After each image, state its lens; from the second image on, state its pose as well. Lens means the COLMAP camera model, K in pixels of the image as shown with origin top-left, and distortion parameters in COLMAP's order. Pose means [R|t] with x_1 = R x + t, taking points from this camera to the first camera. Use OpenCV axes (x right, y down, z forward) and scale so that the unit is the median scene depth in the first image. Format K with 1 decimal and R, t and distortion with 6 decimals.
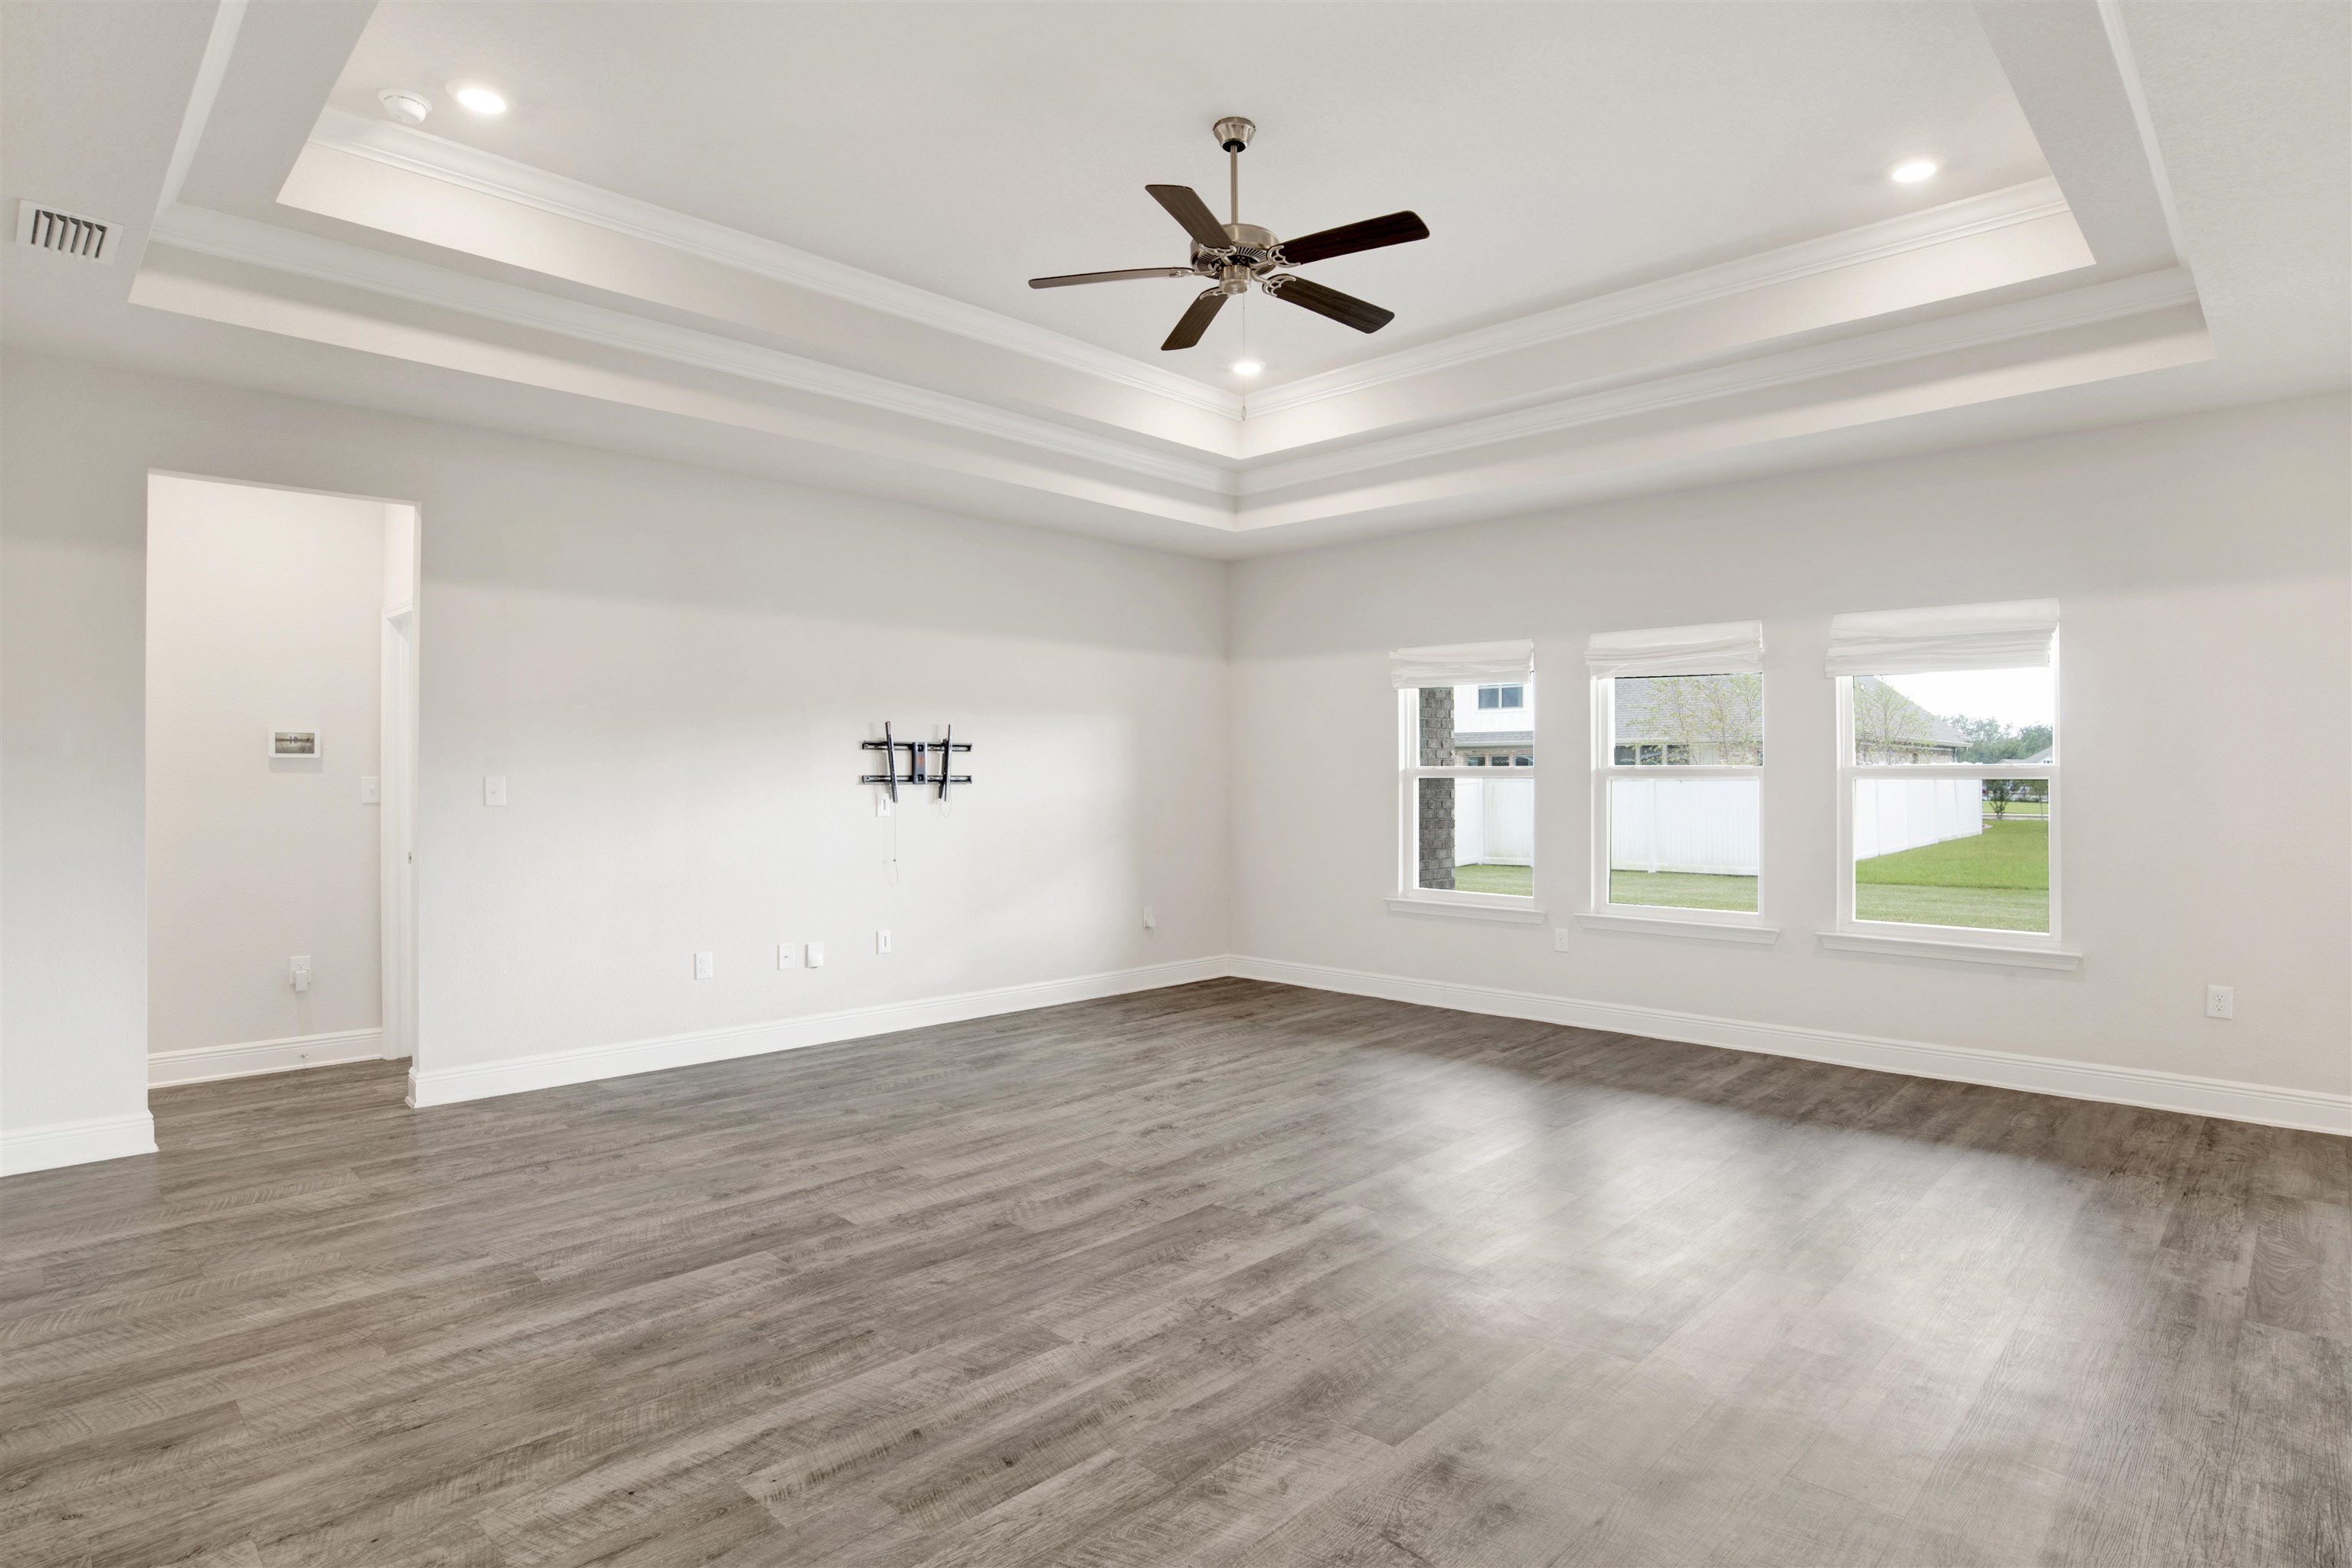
lens RADIAL K [[1227.9, 0, 1185.1], [0, 1227.9, 774.1], [0, 0, 1]] dist [-0.052505, -0.000375]
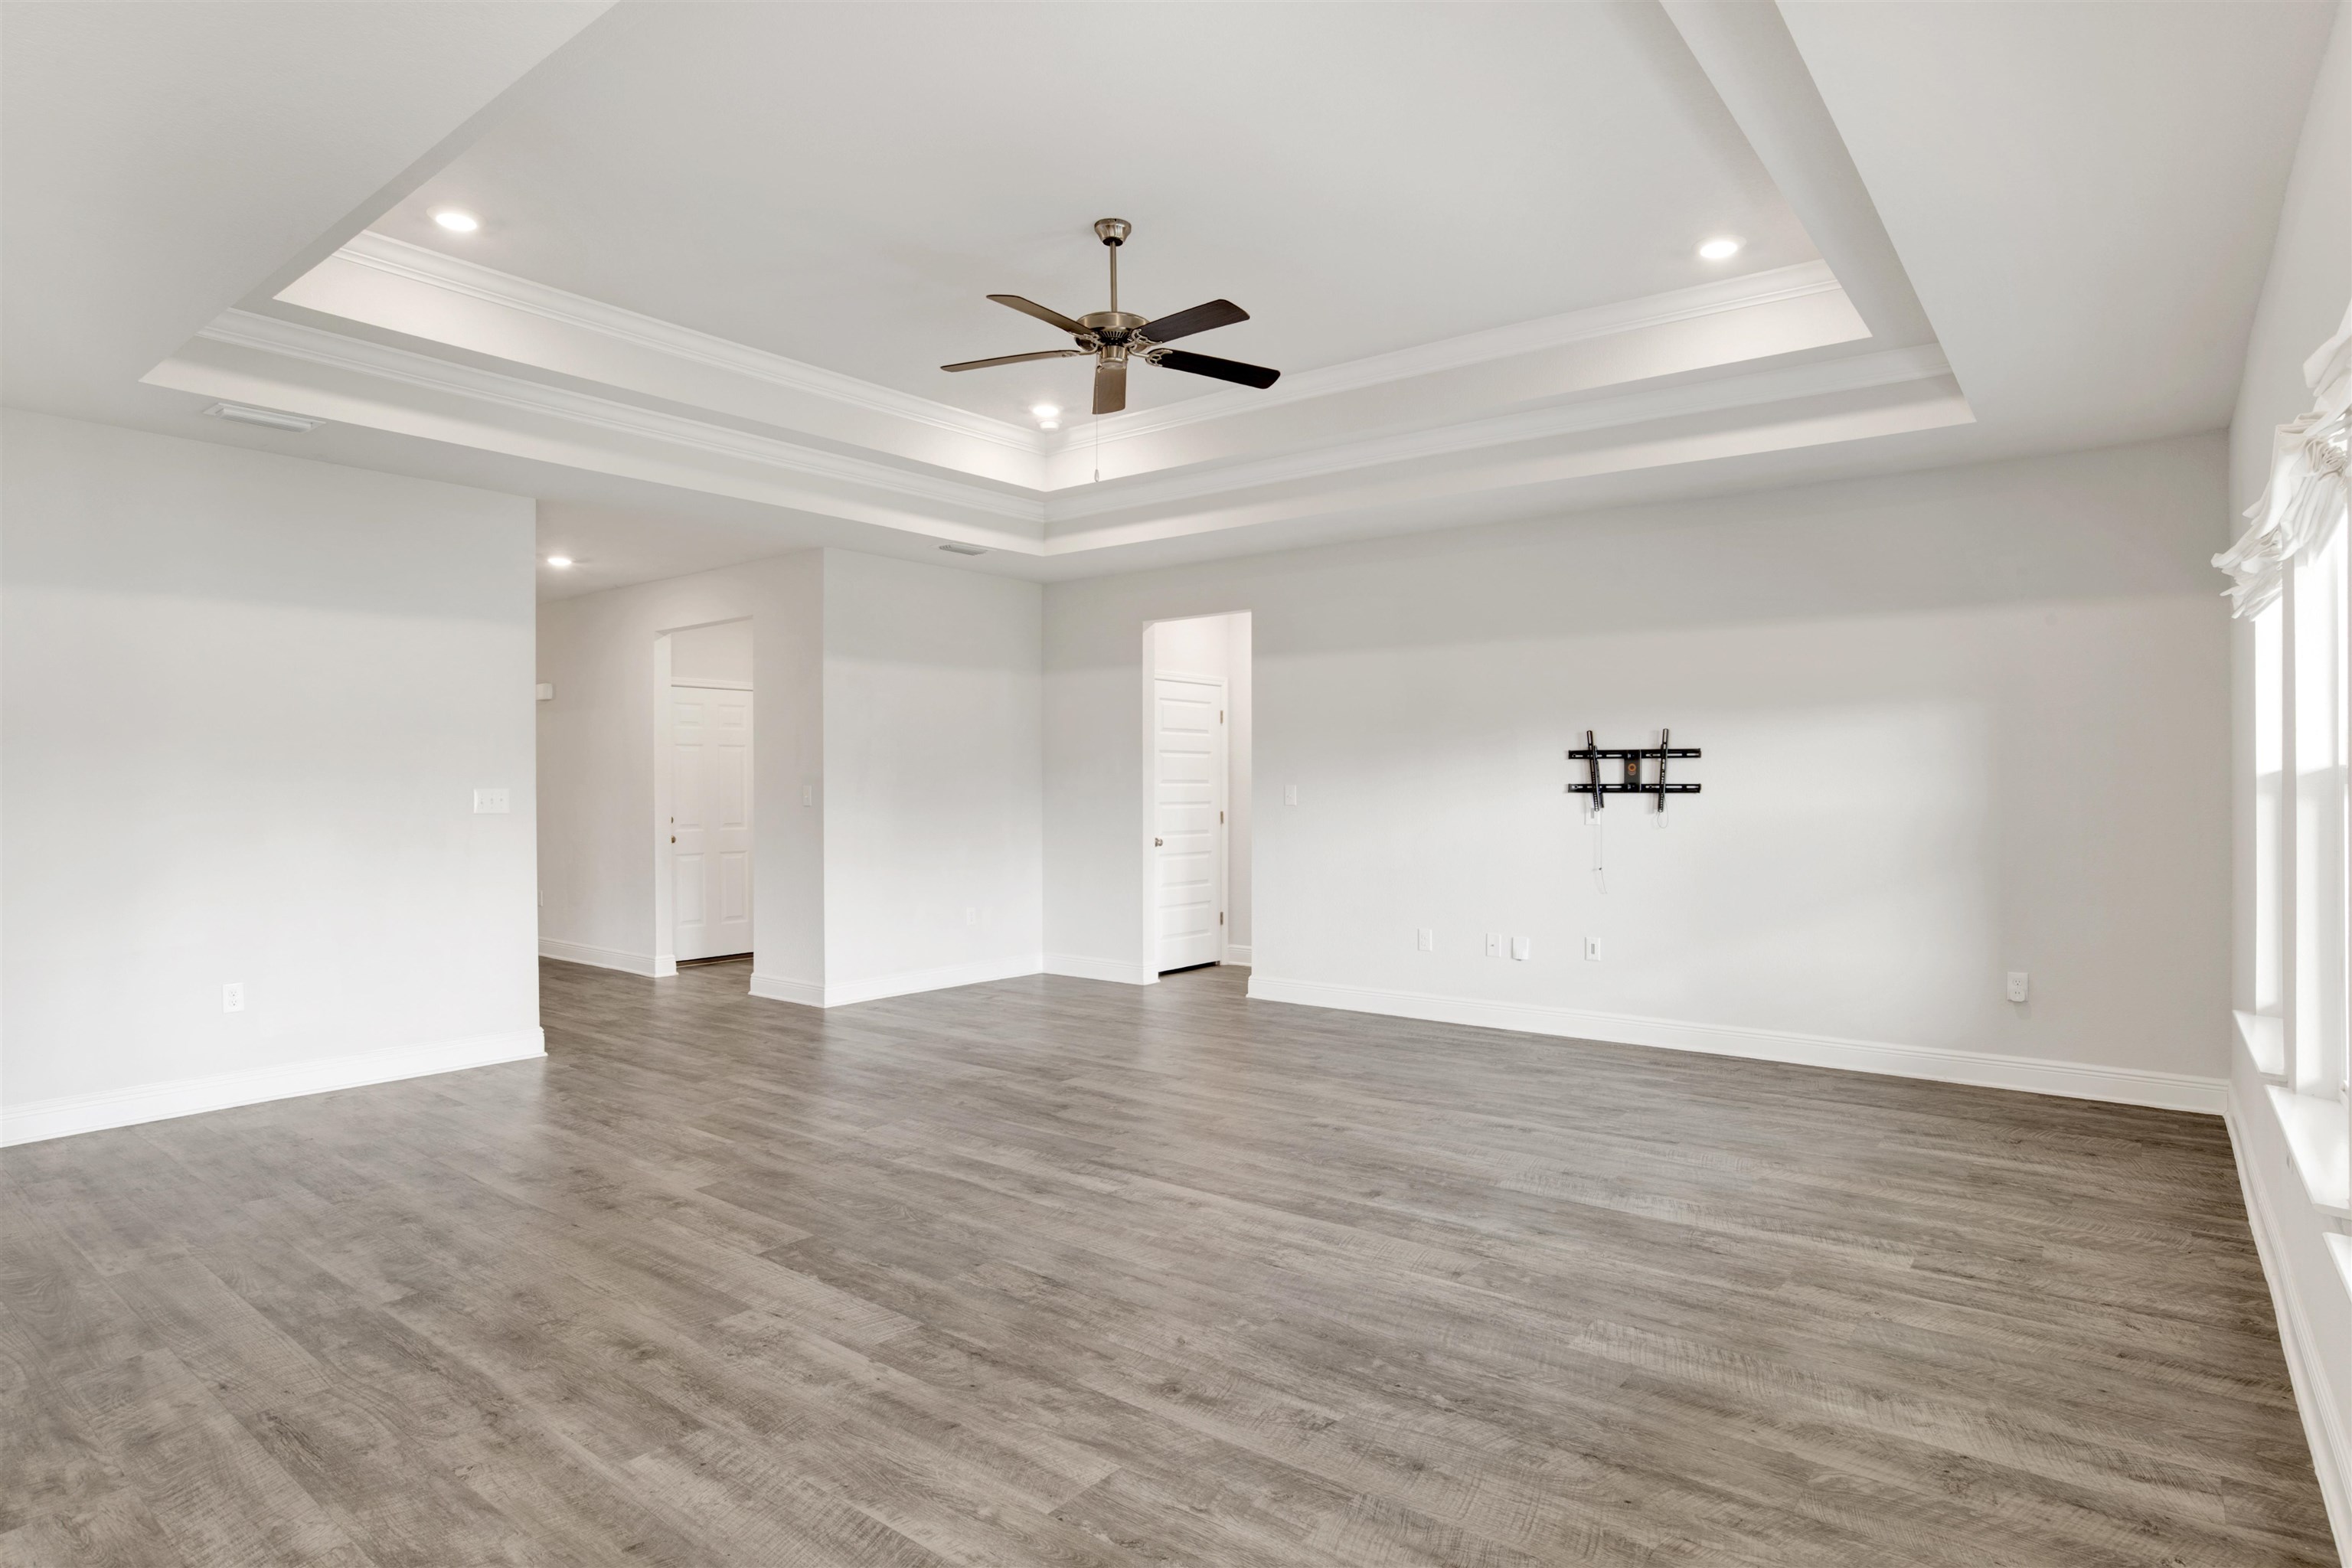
lens RADIAL K [[1227.9, 0, 1186.9], [0, 1227.9, 785.7], [0, 0, 1]] dist [-0.052505, -0.000375]
pose [[0.129100, -0.001565, -0.991630, 0.739481], [0.003534, 0.999993, -0.001118, 0.002350], [0.991625, -0.003360, 0.129104, 0.563246]]
